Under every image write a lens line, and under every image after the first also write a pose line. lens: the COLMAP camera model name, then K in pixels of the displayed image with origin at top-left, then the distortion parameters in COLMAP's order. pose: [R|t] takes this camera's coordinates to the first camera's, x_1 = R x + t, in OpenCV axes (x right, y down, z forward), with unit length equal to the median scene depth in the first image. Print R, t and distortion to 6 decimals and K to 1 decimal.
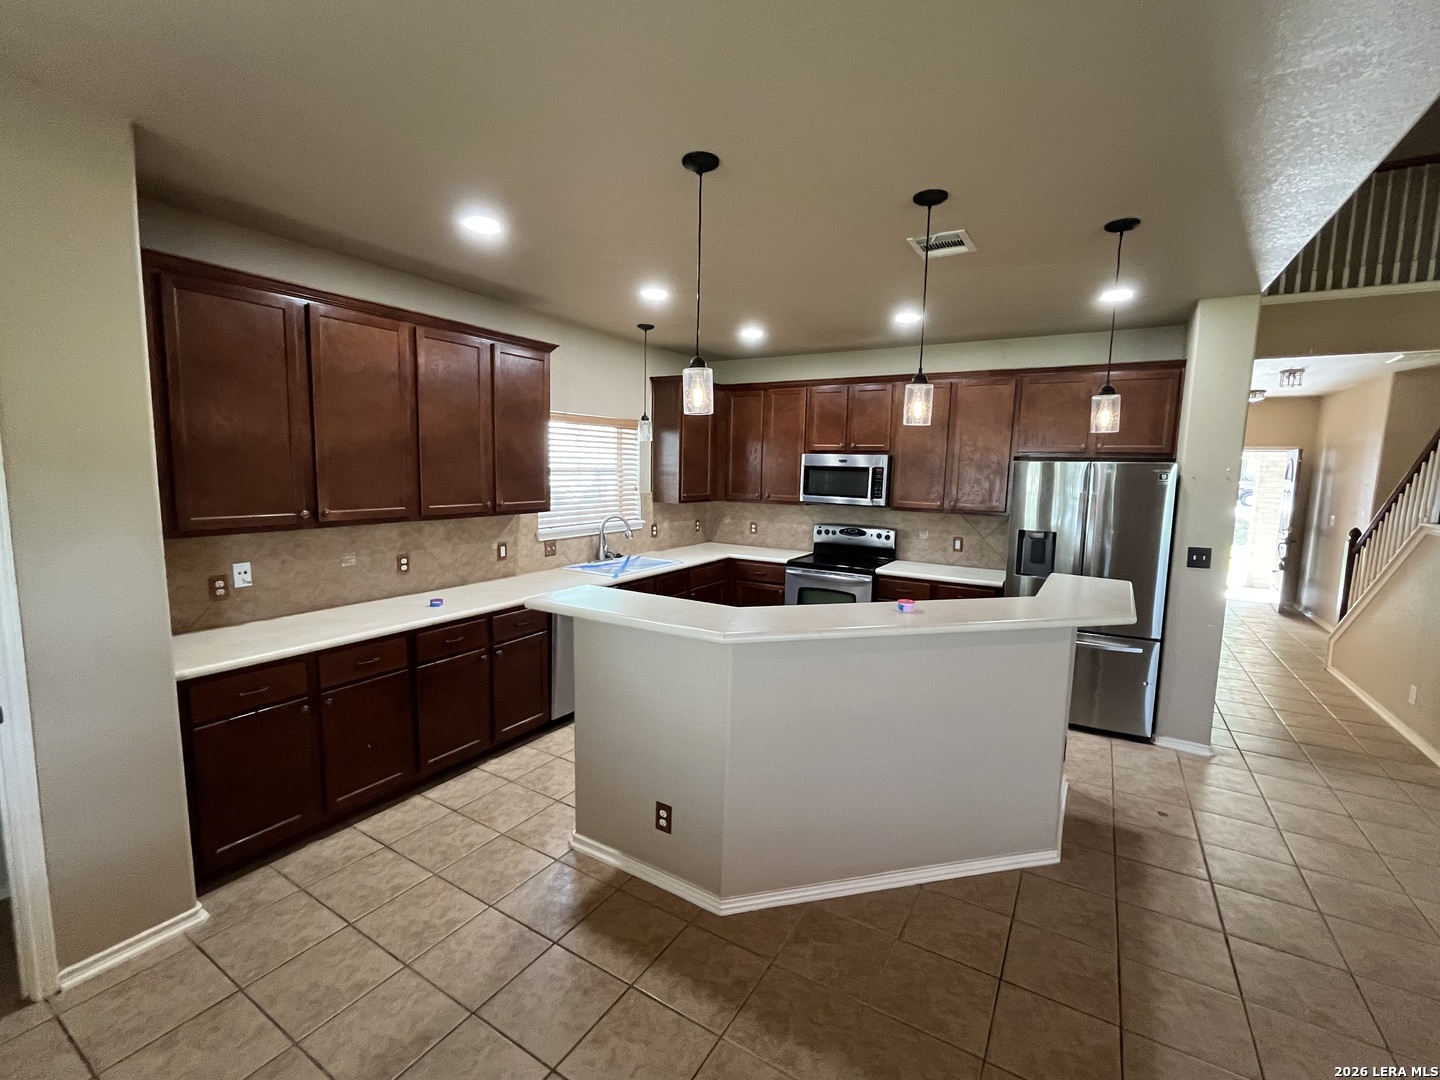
lens RADIAL K [[628.6, 0, 720.0], [0, 628.6, 540.0], [0, 0, 1]] dist [-0.003254, -0.000370]
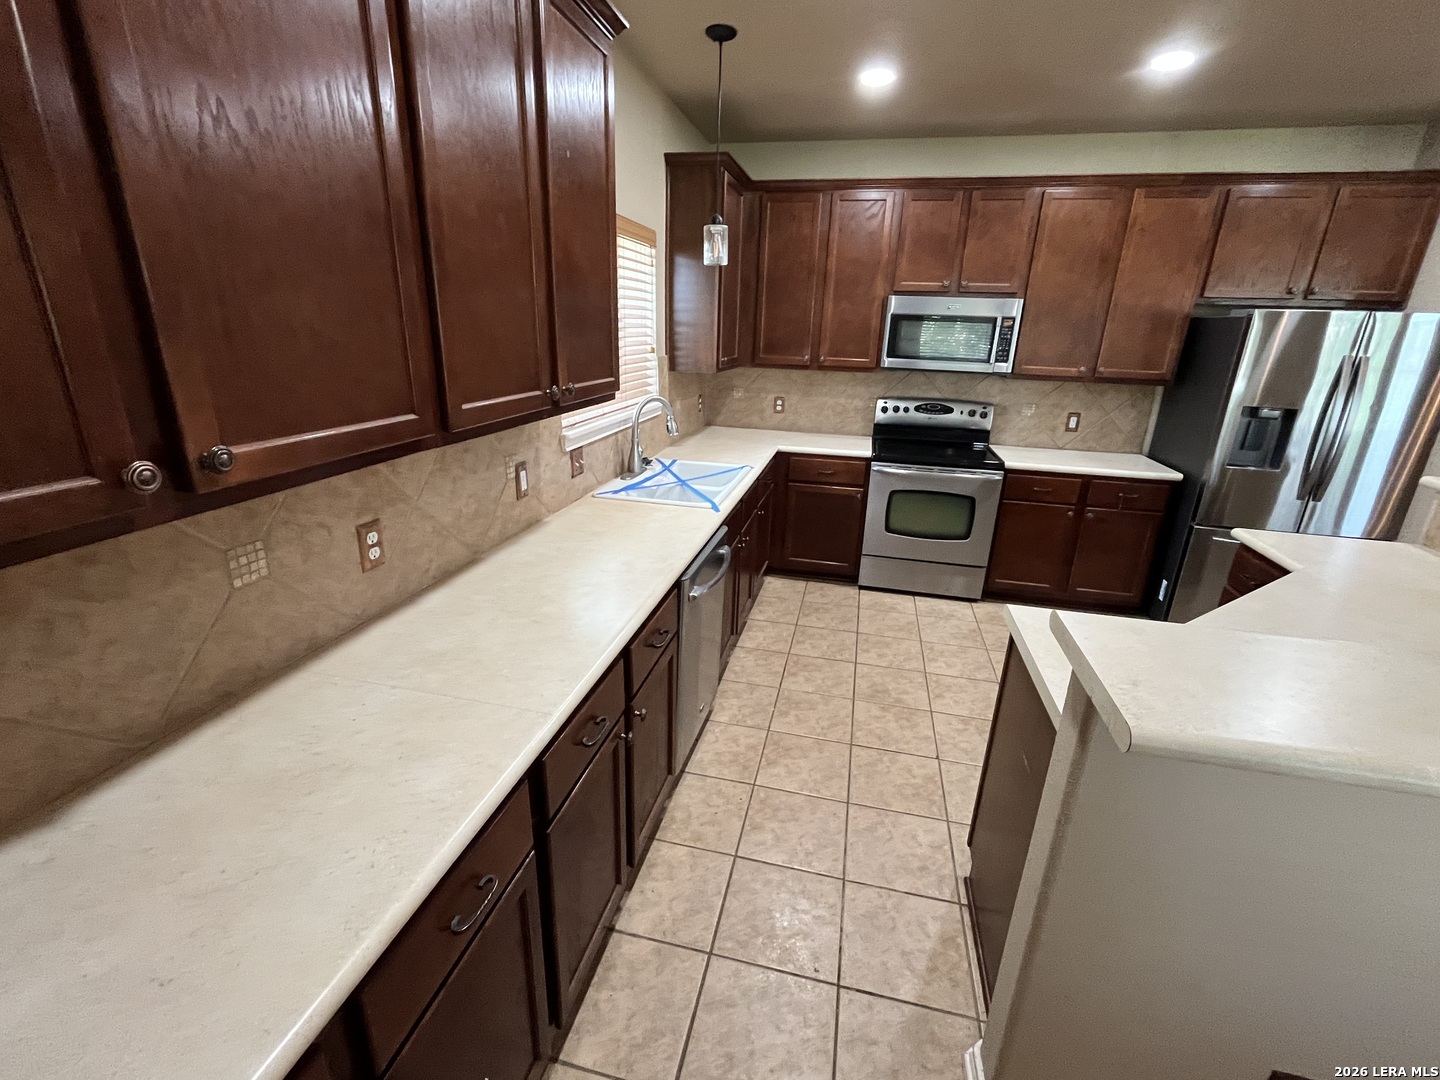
lens RADIAL K [[628.6, 0, 720.0], [0, 628.6, 540.0], [0, 0, 1]] dist [-0.003254, -0.000370]
pose [[0.951494, -0.093091, 0.293246, -0.273788], [0.026776, 0.974566, 0.222496, -0.034633], [-0.306500, -0.203851, 0.929786, 0.365764]]
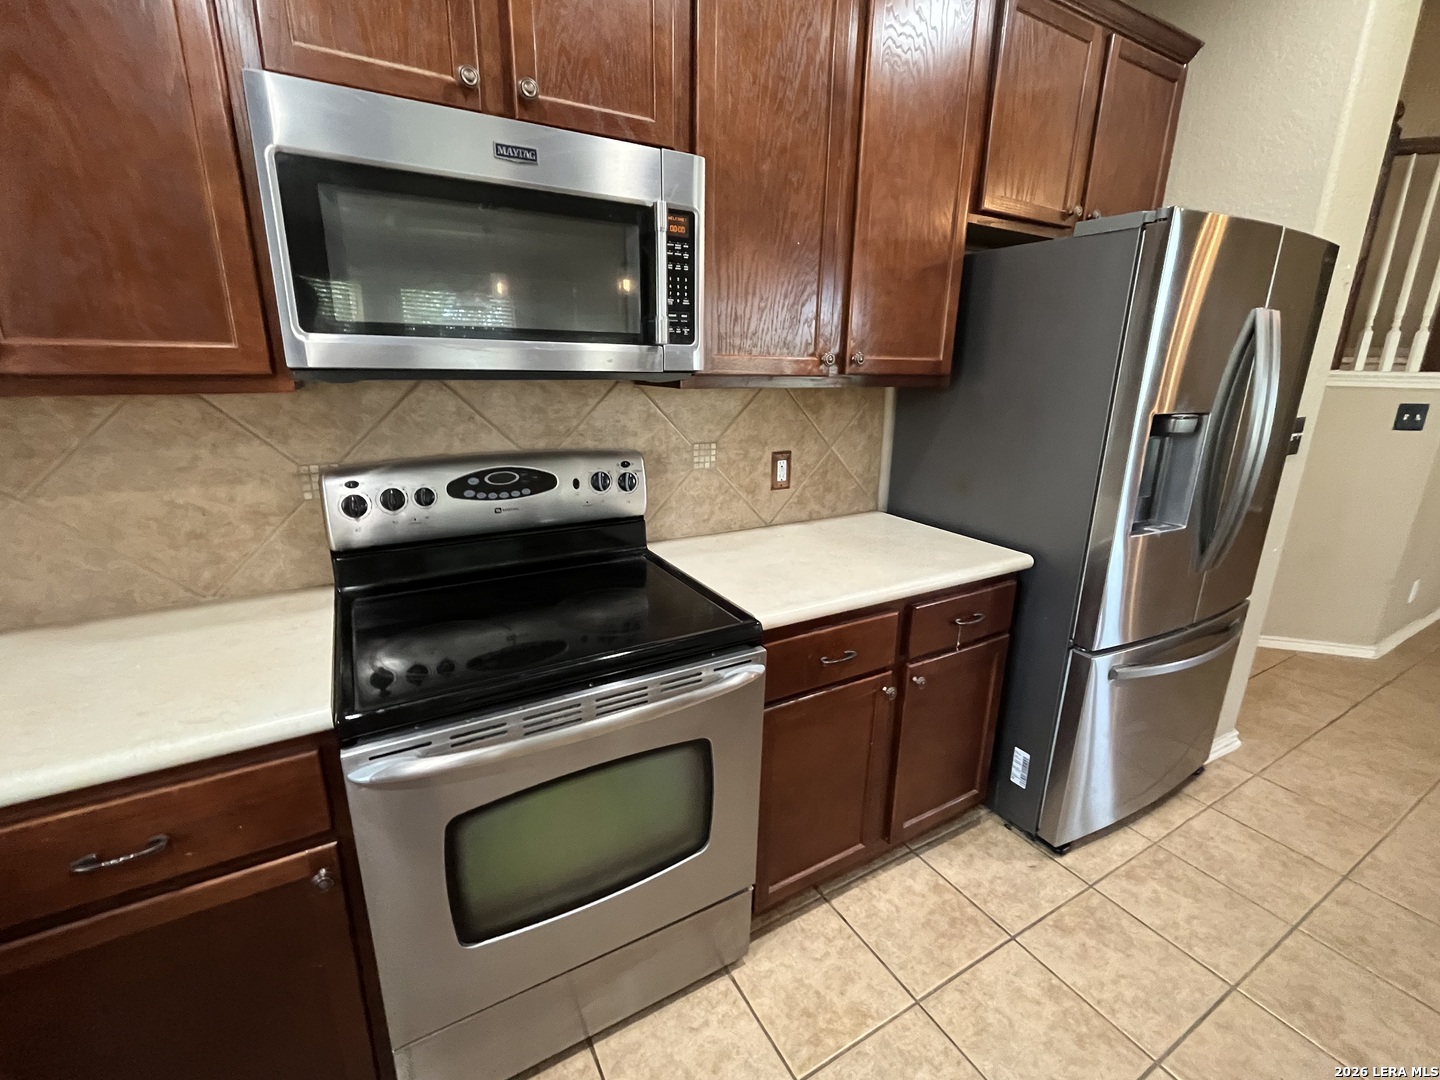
lens RADIAL K [[628.6, 0, 720.0], [0, 628.6, 540.0], [0, 0, 1]] dist [-0.003254, -0.000370]
pose [[0.483644, -0.252847, 0.837948, 0.023929], [0.098112, 0.966993, 0.235157, -0.044968], [-0.869748, -0.031520, 0.492488, 0.814346]]
